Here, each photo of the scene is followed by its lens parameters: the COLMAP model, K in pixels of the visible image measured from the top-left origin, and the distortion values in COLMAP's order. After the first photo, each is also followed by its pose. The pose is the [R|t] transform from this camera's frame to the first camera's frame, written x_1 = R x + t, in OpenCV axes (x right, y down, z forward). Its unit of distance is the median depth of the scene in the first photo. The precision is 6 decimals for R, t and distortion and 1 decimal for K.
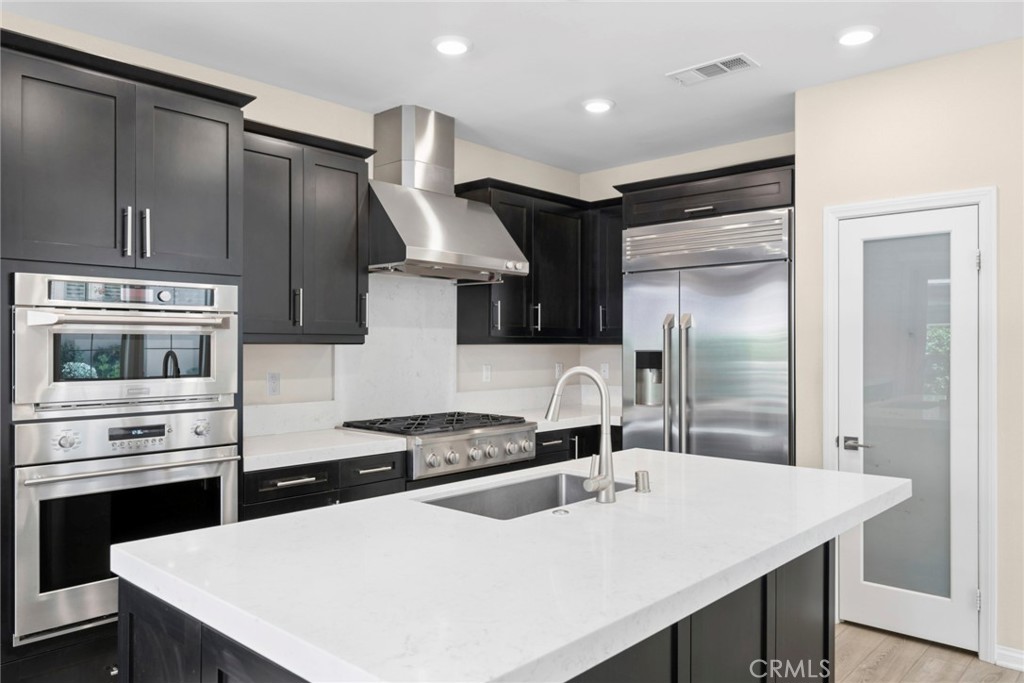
lens RADIAL K [[716.7, 0, 510.3], [0, 716.7, 341.5], [0, 0, 1]] dist [-0.003754, -0.000290]
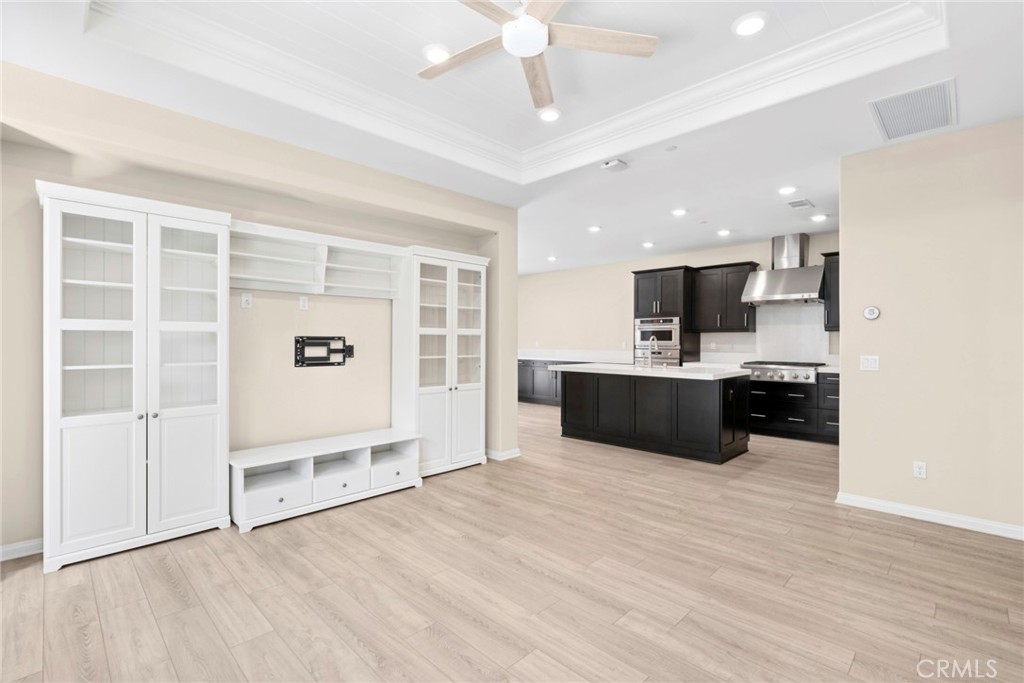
lens RADIAL K [[473.5, 0, 515.0], [0, 473.5, 344.1], [0, 0, 1]] dist [-0.001418, 0.001104]
pose [[-0.019524, 0.006467, -0.999788, 2.214711], [0.002946, 0.999975, 0.006411, 0.047747], [0.999805, -0.002820, -0.019543, 0.180723]]
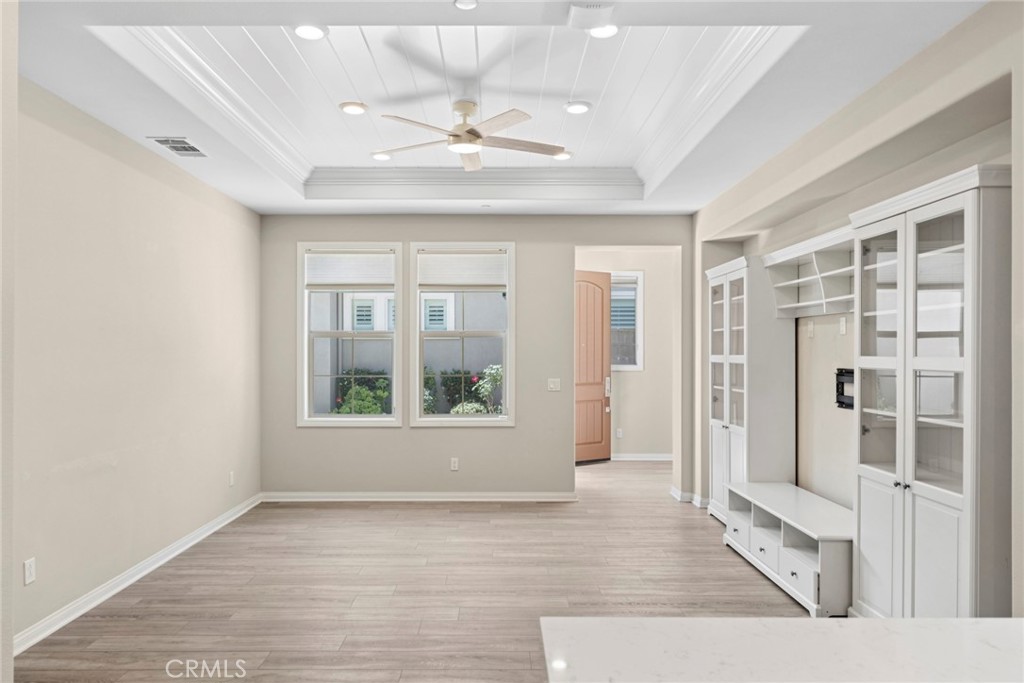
lens RADIAL K [[665.5, 0, 494.5], [0, 665.5, 354.6], [0, 0, 1]] dist [0.019258, -0.006073]
pose [[-0.679007, -0.001987, 0.734129, 0.189324], [-0.001993, 0.999998, 0.000863, -0.001152], [-0.734129, -0.000877, -0.679009, 1.179594]]
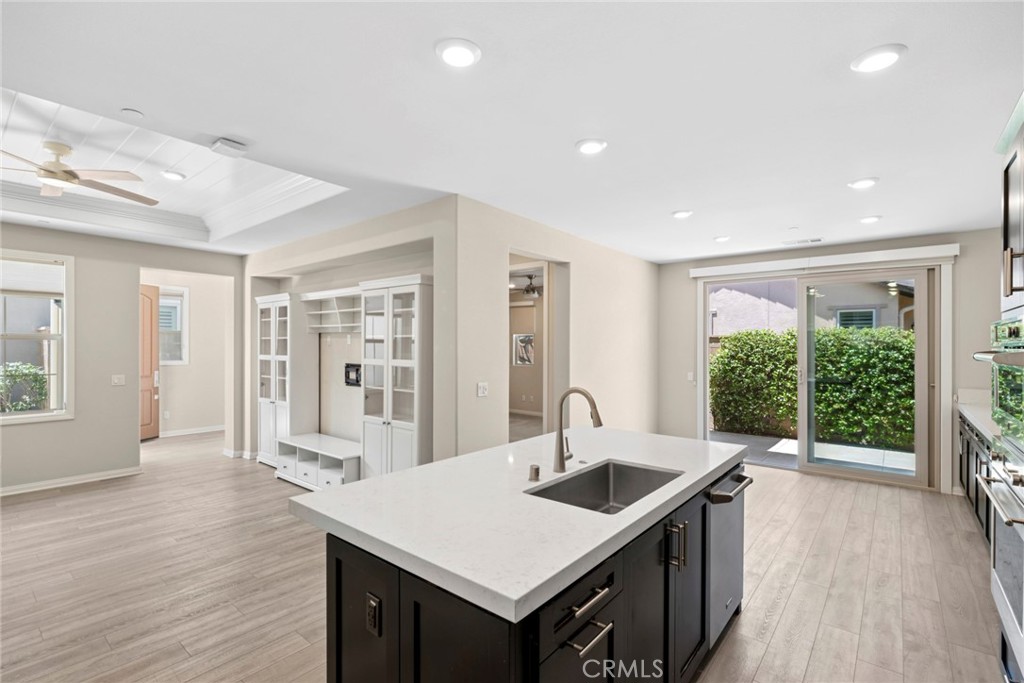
lens RADIAL K [[473.5, 0, 511.9], [0, 473.5, 349.5], [0, 0, 1]] dist [-0.001418, 0.001104]
pose [[-0.998333, -0.003941, -0.057577, 0.220011], [-0.004261, 0.999976, 0.005431, -0.041486], [0.057554, 0.005668, -0.998326, 1.530575]]
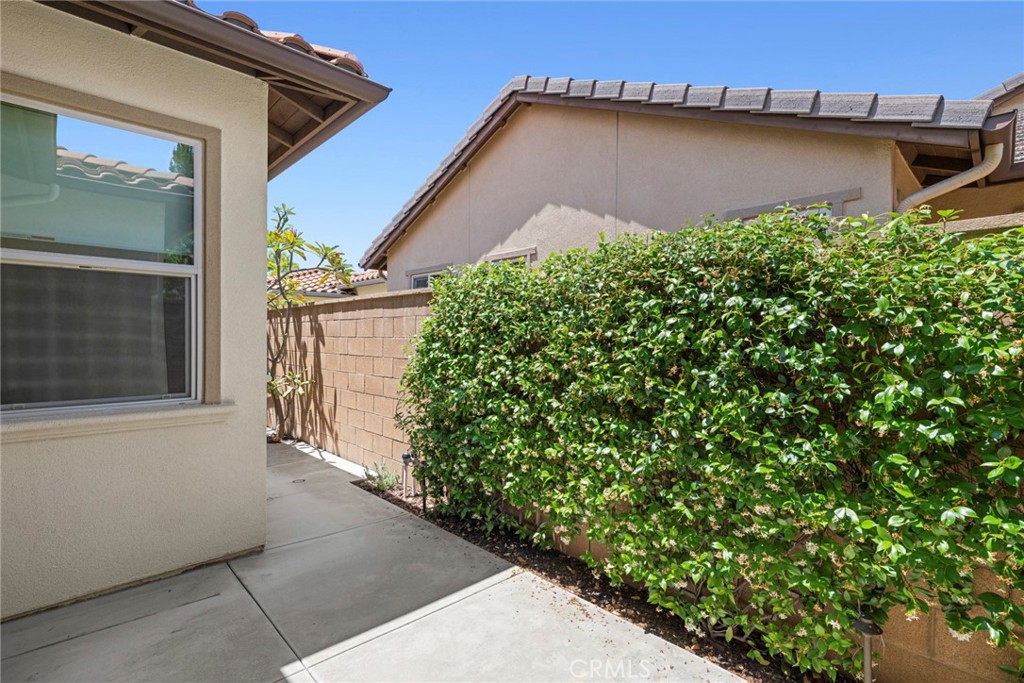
lens RADIAL K [[473.5, 0, 518.4], [0, 473.5, 344.5], [0, 0, 1]] dist [-0.001418, 0.001104]
pose [[-0.998988, -0.002682, 0.044899, -1.610721], [-0.002300, 0.999961, 0.008547, 0.029630], [-0.044920, 0.008436, -0.998955, -0.203076]]
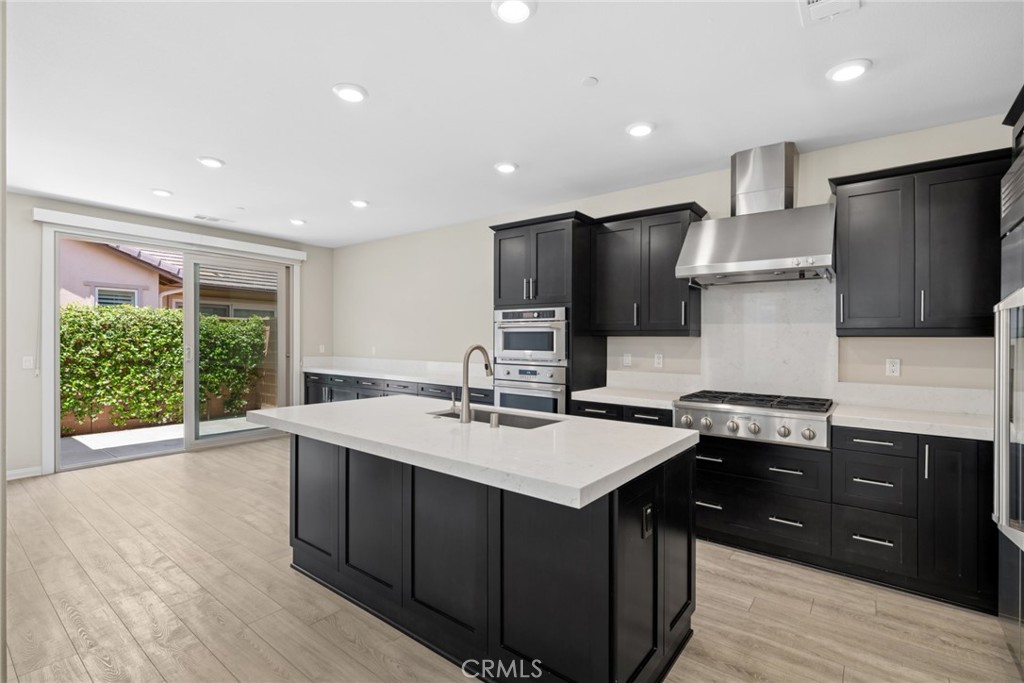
lens RADIAL K [[473.5, 0, 517.7], [0, 473.5, 335.3], [0, 0, 1]] dist [-0.001418, 0.001104]
pose [[0.106070, -0.011286, -0.994295, 0.980702], [-0.004203, 0.999922, -0.011799, 0.019538], [0.994350, 0.005431, 0.106014, 0.739842]]
